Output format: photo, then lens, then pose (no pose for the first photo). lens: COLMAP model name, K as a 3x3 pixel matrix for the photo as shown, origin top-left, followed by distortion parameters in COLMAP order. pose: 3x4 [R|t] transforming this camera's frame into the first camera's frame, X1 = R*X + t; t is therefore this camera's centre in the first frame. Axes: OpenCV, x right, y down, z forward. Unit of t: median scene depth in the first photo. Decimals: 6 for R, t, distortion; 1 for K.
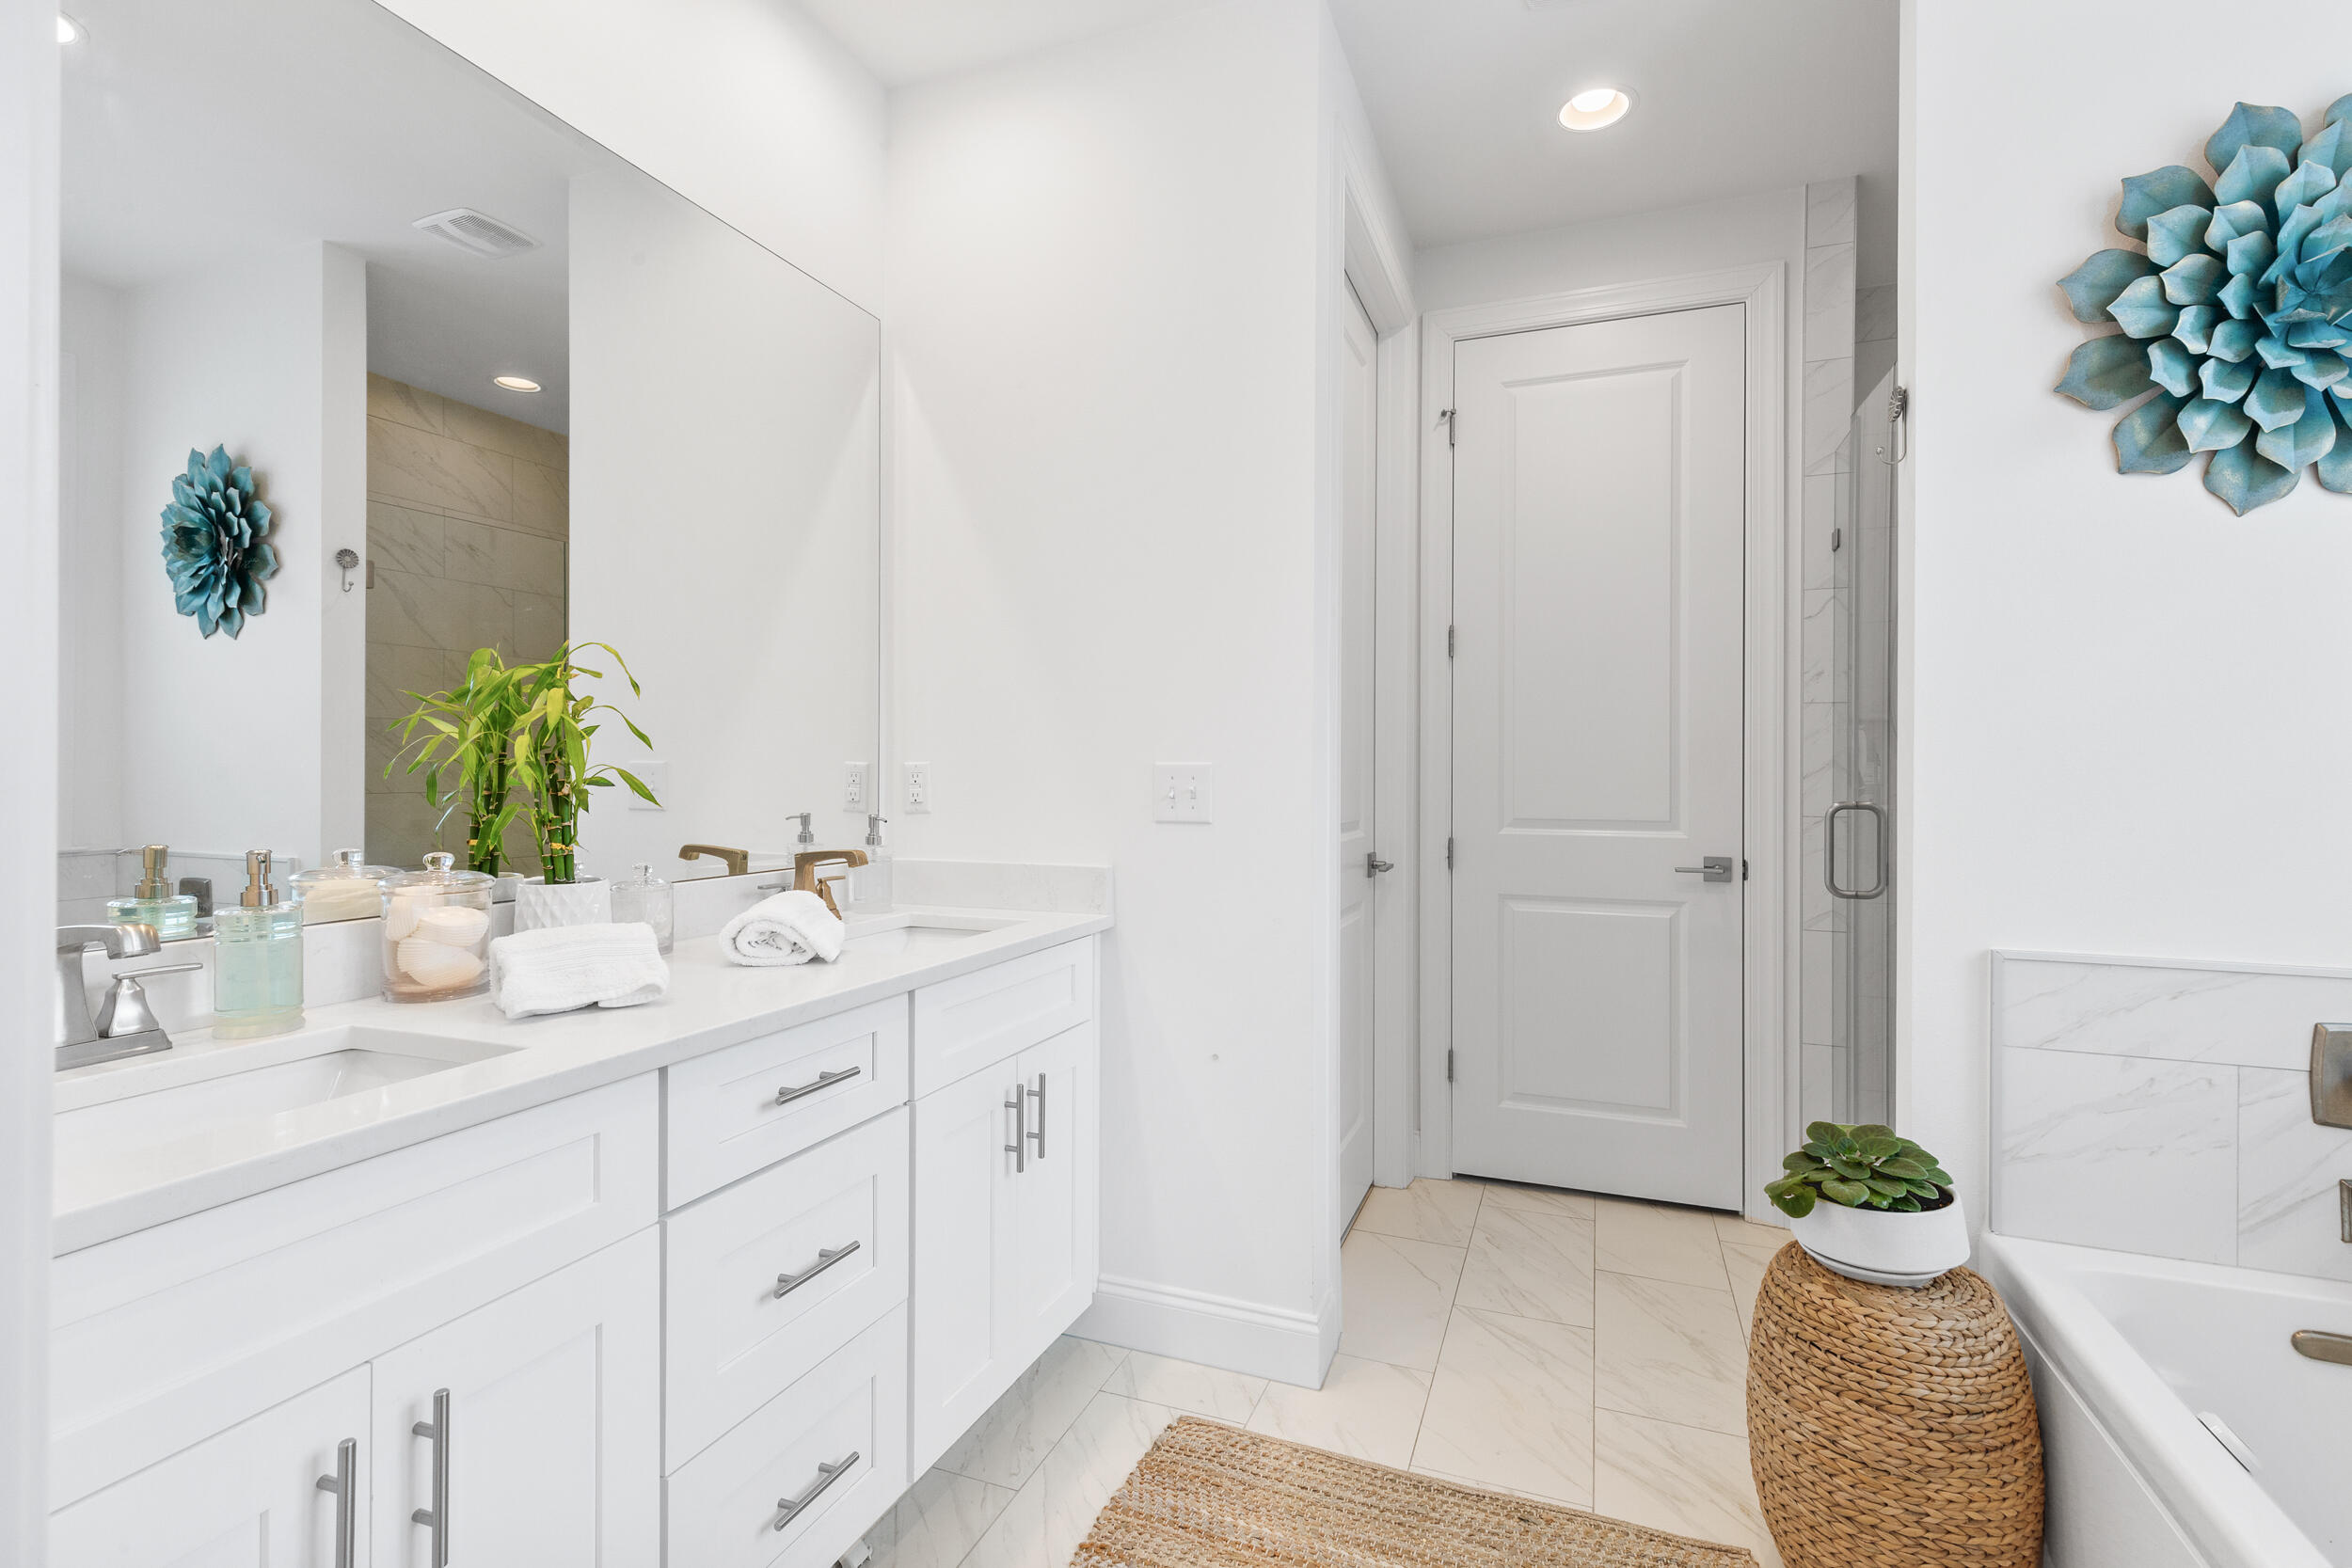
lens RADIAL K [[1069.6, 0, 1186.4], [0, 1069.6, 791.8], [0, 0, 1]] dist [0.002920, -0.000088]
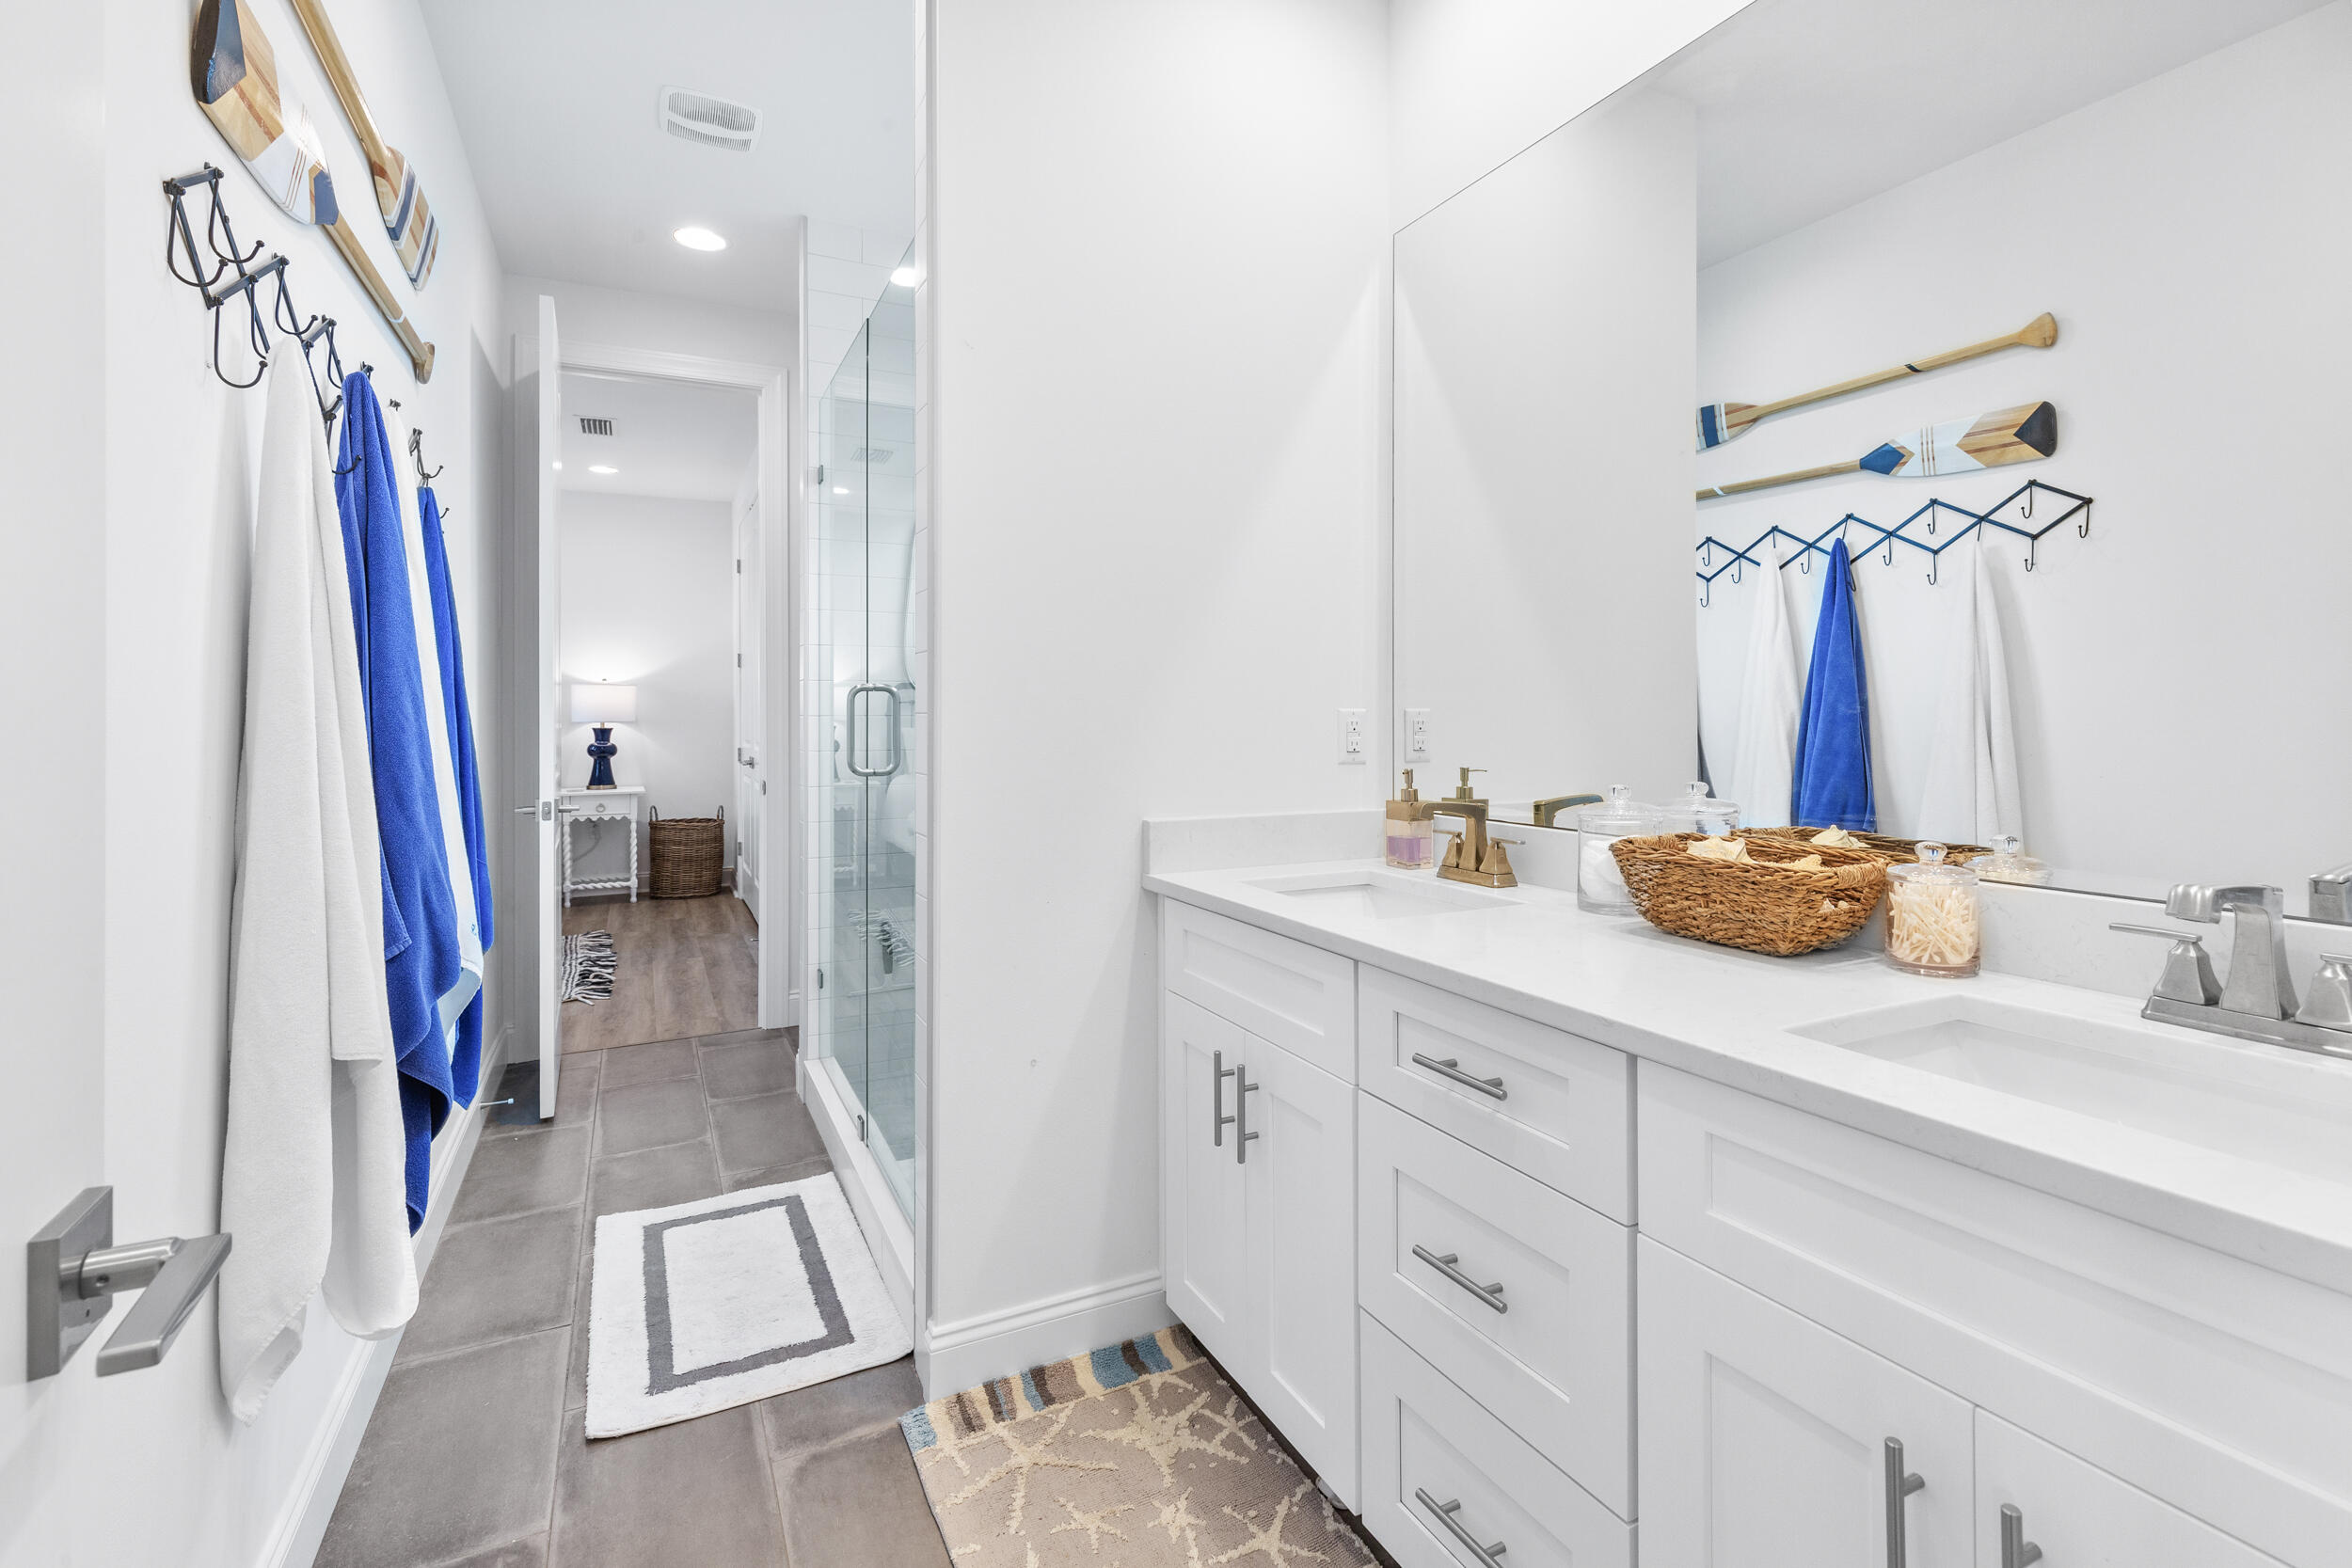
lens RADIAL K [[1068.4, 0, 1176.8], [0, 1068.4, 719.7], [0, 0, 1]] dist [0.001793, -0.000106]
pose [[-0.671970, -0.037558, -0.739626, 0.526945], [-0.048446, 0.998803, -0.006704, -0.004463], [0.738992, 0.031327, -0.672985, 1.501466]]
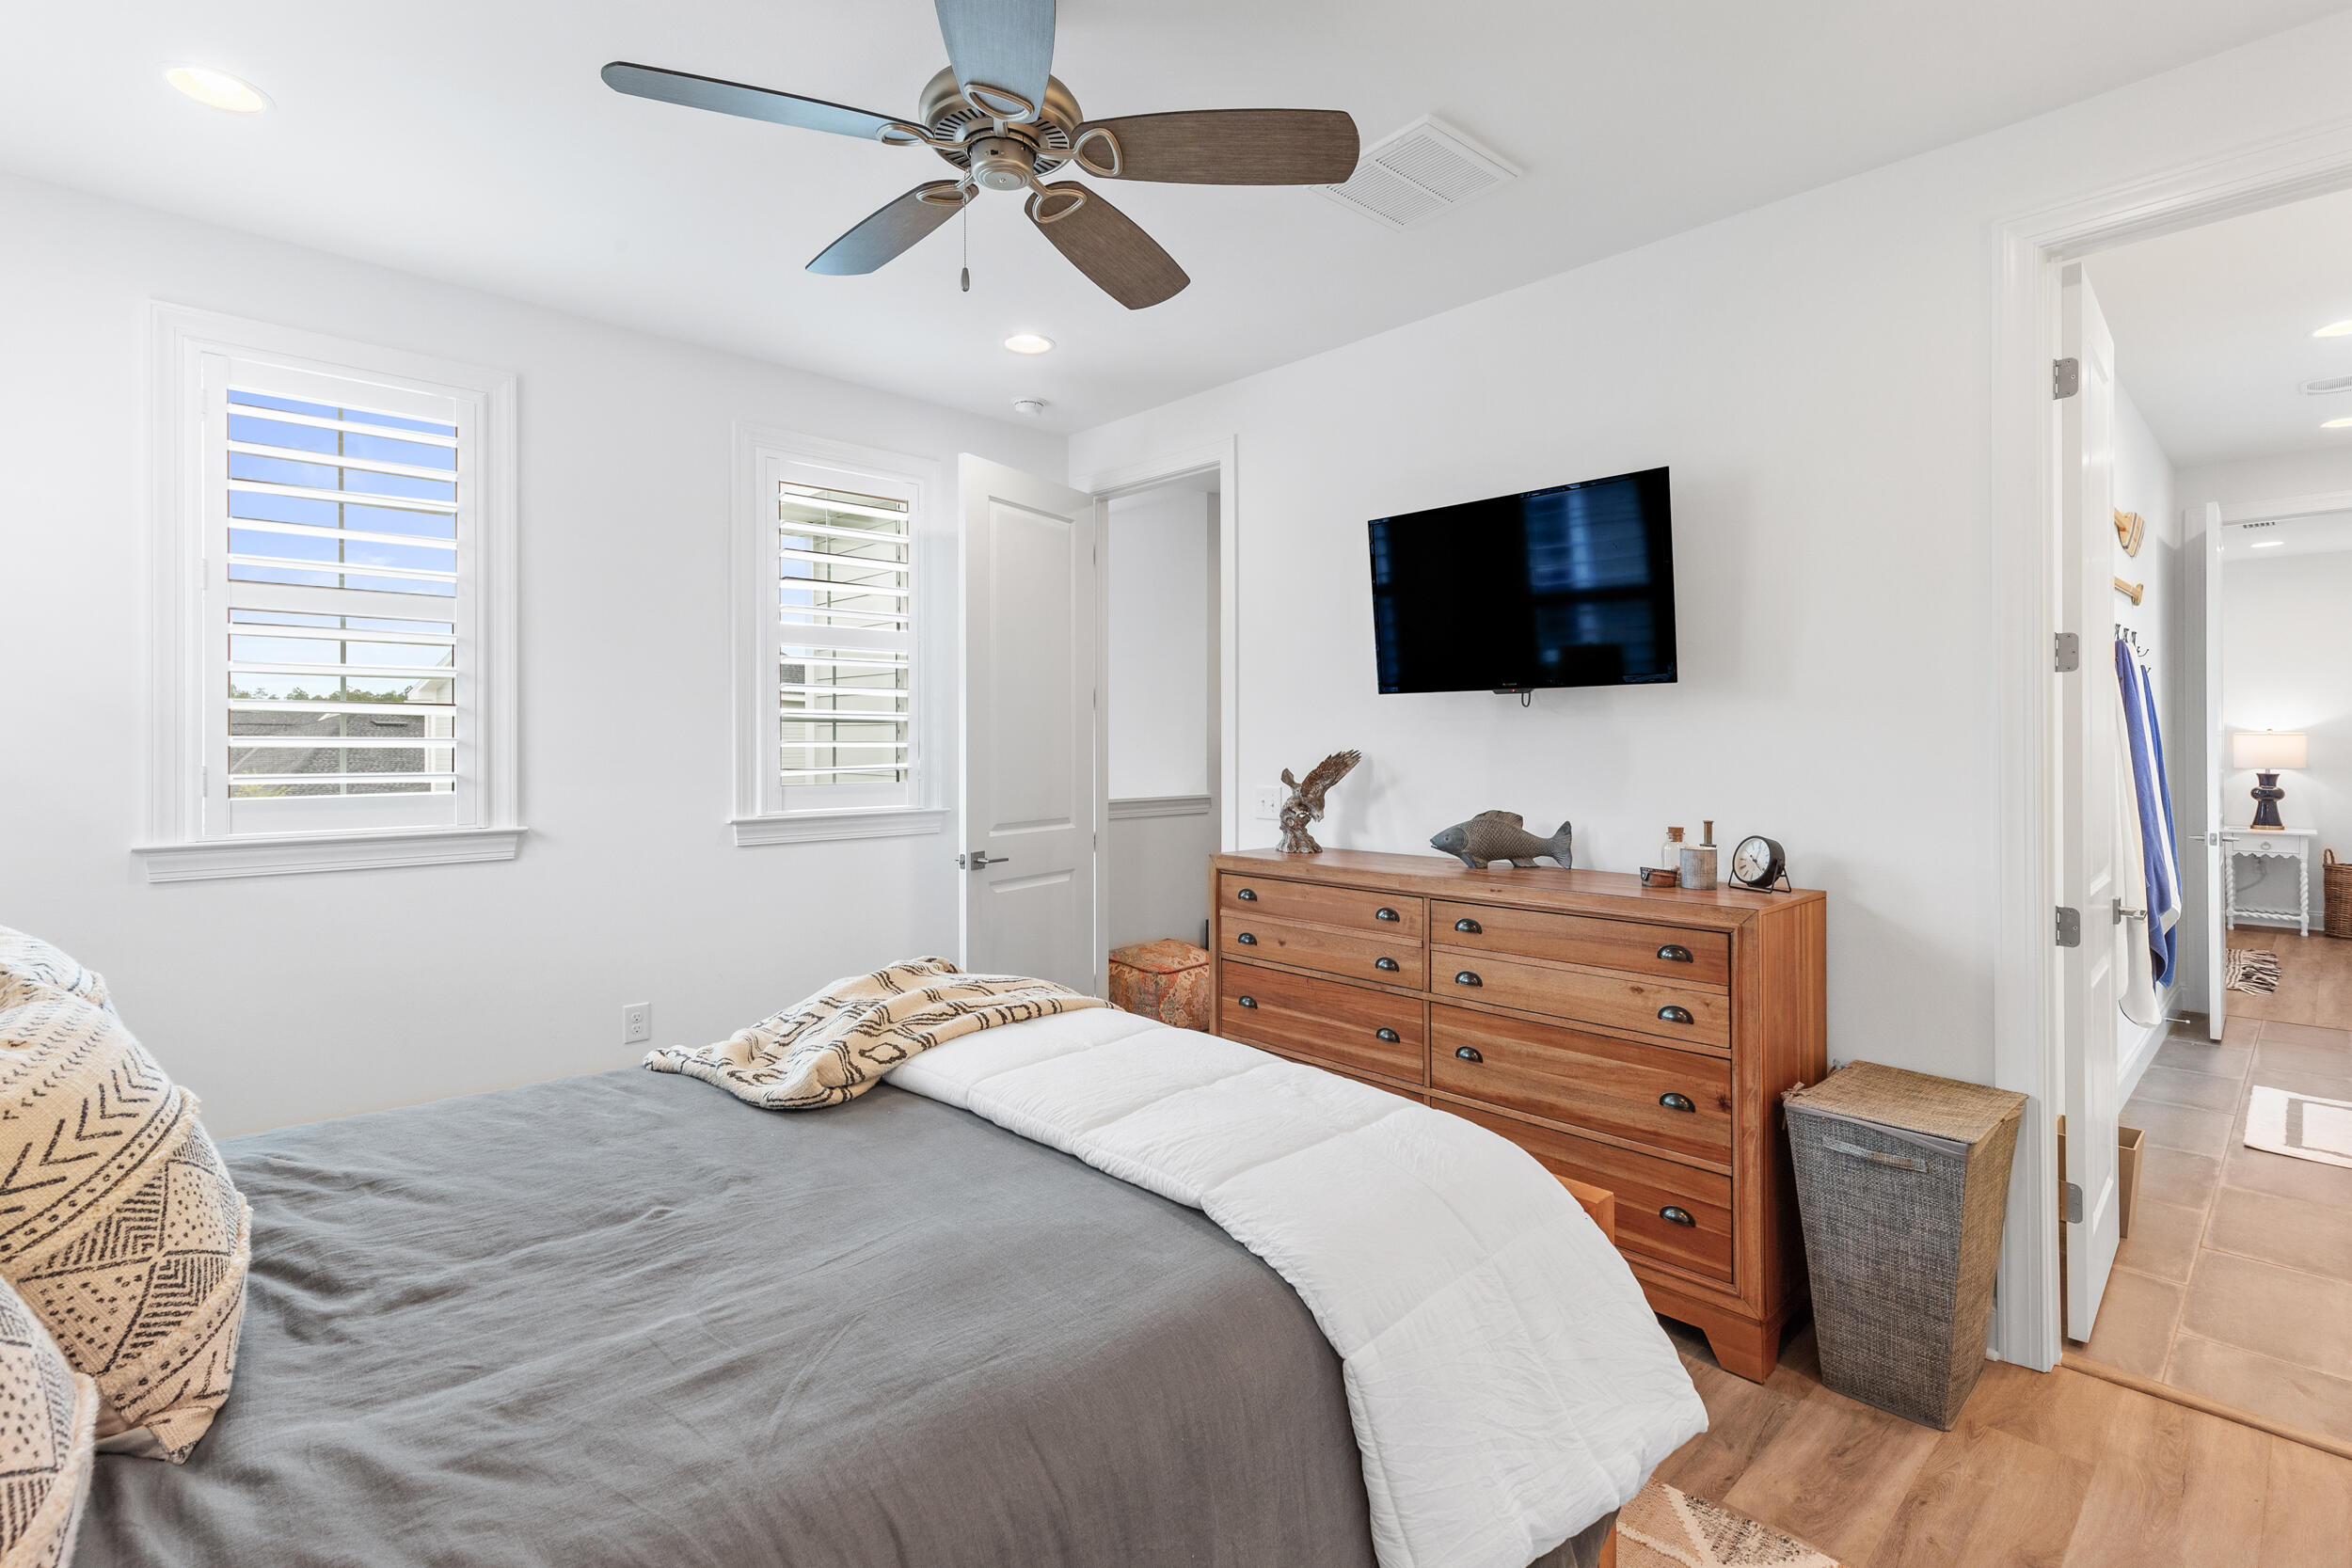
lens RADIAL K [[1119.2, 0, 1180.3], [0, 1119.2, 744.0], [0, 0, 1]] dist [0.007118, 0.000295]
pose [[-0.906530, -0.034167, 0.420756, 0.867792], [-0.017779, 0.998925, 0.042810, -0.080627], [-0.421766, 0.031328, -0.906163, 2.538275]]
